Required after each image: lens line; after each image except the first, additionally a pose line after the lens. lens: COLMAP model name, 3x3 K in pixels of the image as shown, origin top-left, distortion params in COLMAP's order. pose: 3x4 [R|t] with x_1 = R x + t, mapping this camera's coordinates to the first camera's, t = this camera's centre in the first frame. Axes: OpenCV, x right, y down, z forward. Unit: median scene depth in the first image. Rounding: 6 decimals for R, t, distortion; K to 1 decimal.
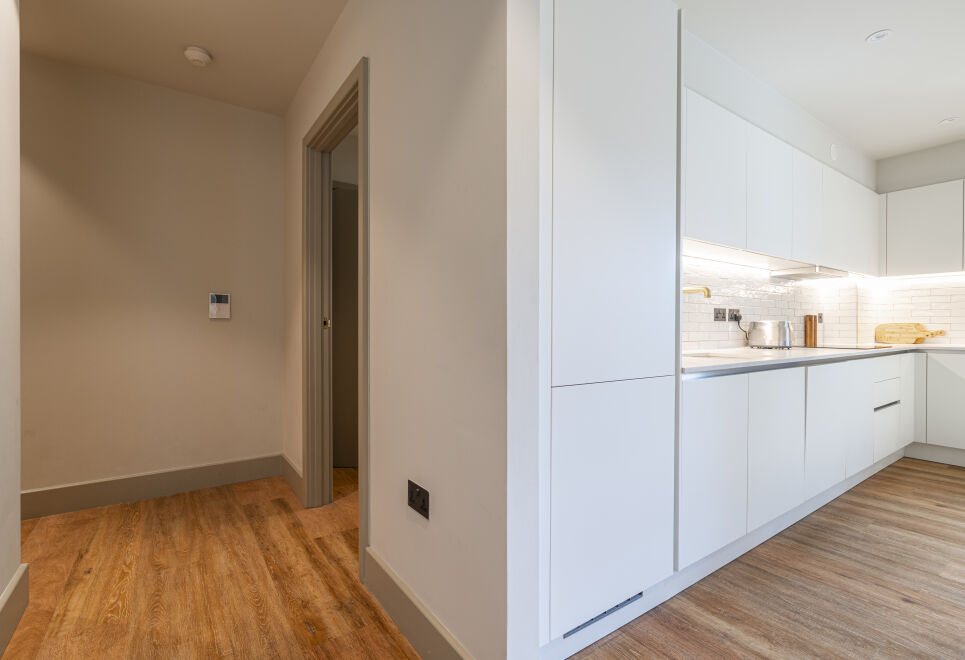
lens RADIAL K [[442.2, 0, 467.5], [0, 442.2, 331.5], [0, 0, 1]] dist [-0.000492, 0.000092]
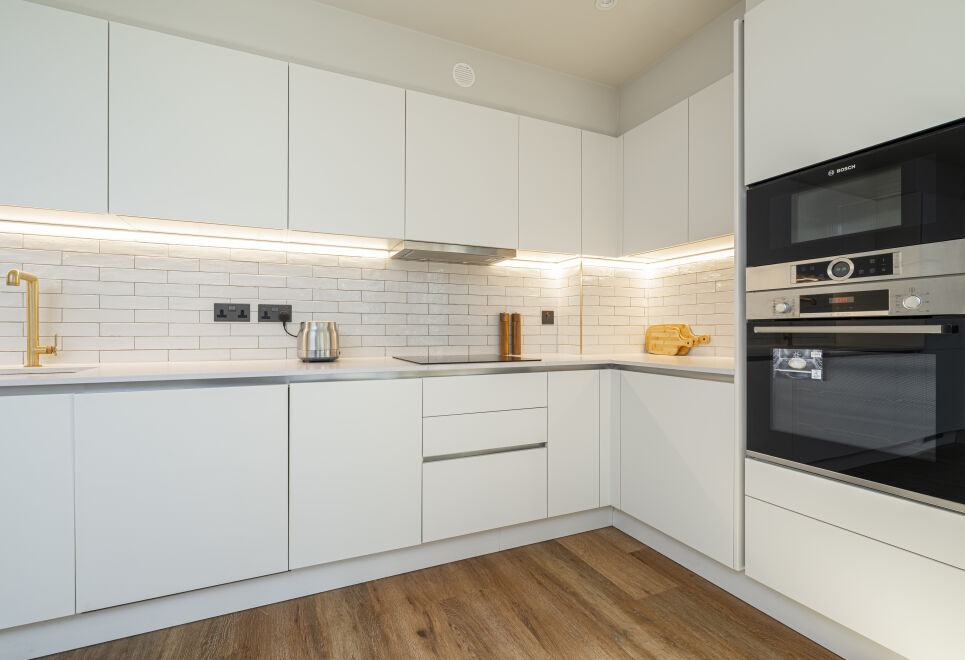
lens RADIAL K [[442.2, 0, 467.5], [0, 442.2, 331.5], [0, 0, 1]] dist [-0.000492, 0.000092]
pose [[0.984062, 0.001103, -0.177823, 1.047942], [-0.002488, 0.999968, -0.007568, -0.003043], [0.177809, 0.007889, 0.984033, 0.362715]]
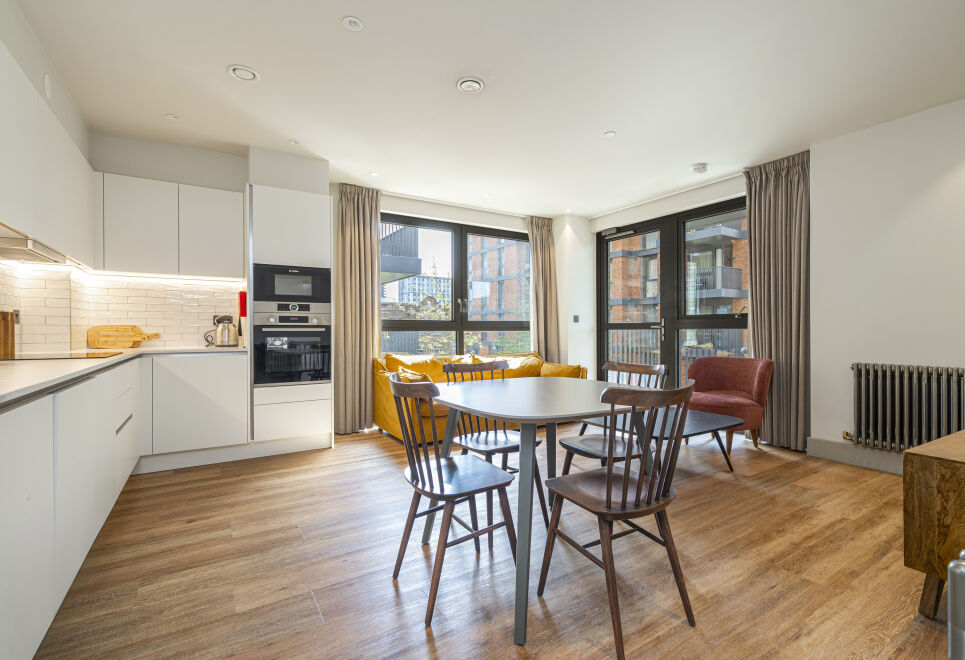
lens RADIAL K [[444.4, 0, 505.5], [0, 444.4, 330.8], [0, 0, 1]] dist [0.000636, -0.000020]
pose [[0.004500, -0.000680, 0.999990, 0.116365], [0.009660, 0.999953, 0.000636, -0.000907], [-0.999943, 0.009657, 0.004507, 0.279503]]
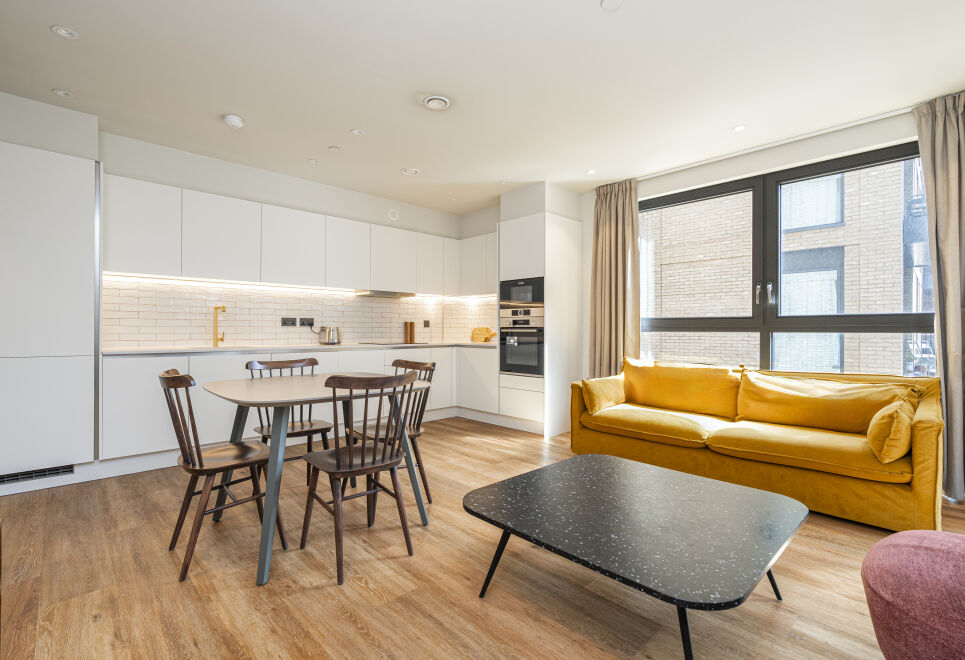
lens RADIAL K [[442.2, 0, 467.5], [0, 442.2, 331.5], [0, 0, 1]] dist [-0.000492, 0.000092]
pose [[0.987430, 0.001971, 0.158044, 0.920931], [-0.001348, 0.999991, -0.004047, 0.000335], [-0.158051, 0.003783, 0.987424, -0.593830]]
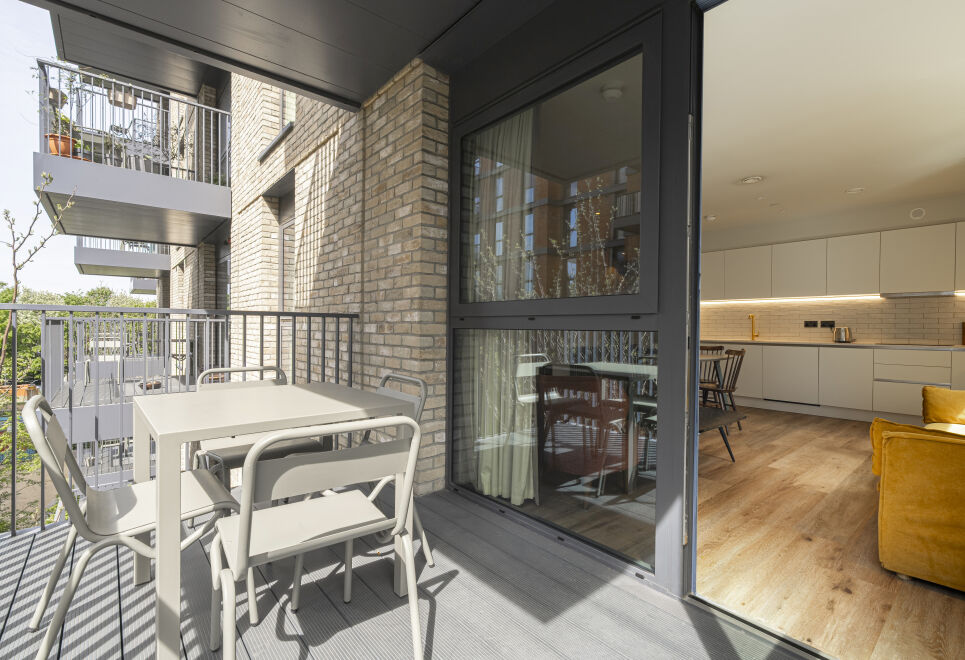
lens RADIAL K [[444.4, 0, 505.5], [0, 444.4, 330.8], [0, 0, 1]] dist [0.000636, -0.000020]
pose [[0.138841, 0.010482, -0.990259, 2.332439], [-0.014600, 0.999857, 0.008537, -0.004680], [0.990207, 0.013272, 0.138974, -0.641008]]
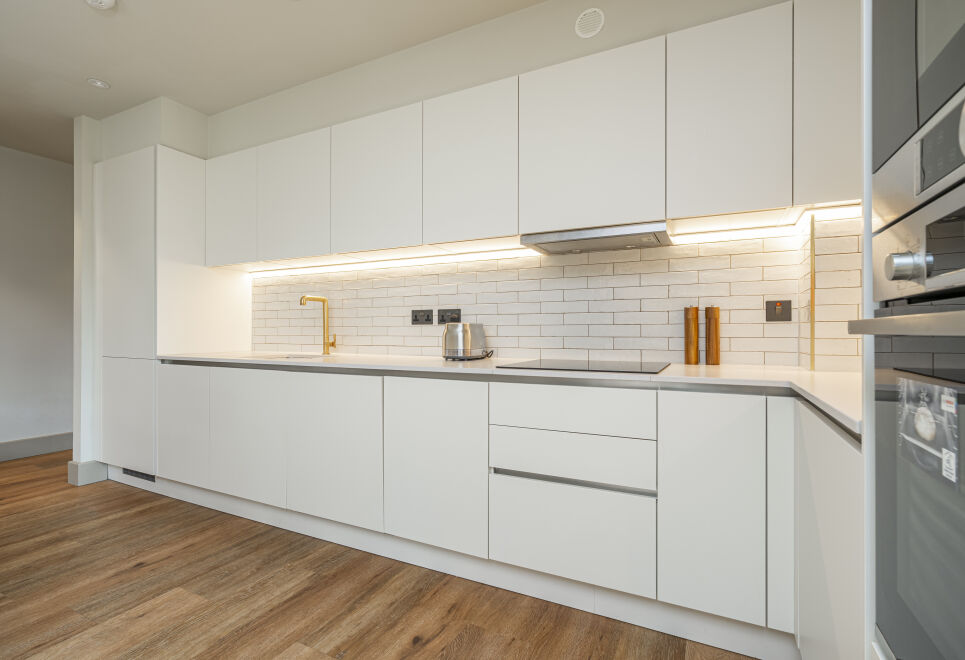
lens RADIAL K [[439.4, 0, 501.9], [0, 439.4, 331.3], [0, 0, 1]] dist [0.000993, 0.000681]
pose [[0.508263, -0.001382, -0.861201, 1.377835], [-0.007046, 0.999959, -0.005763, -0.005743], [0.861173, 0.008997, 0.508232, 0.679219]]
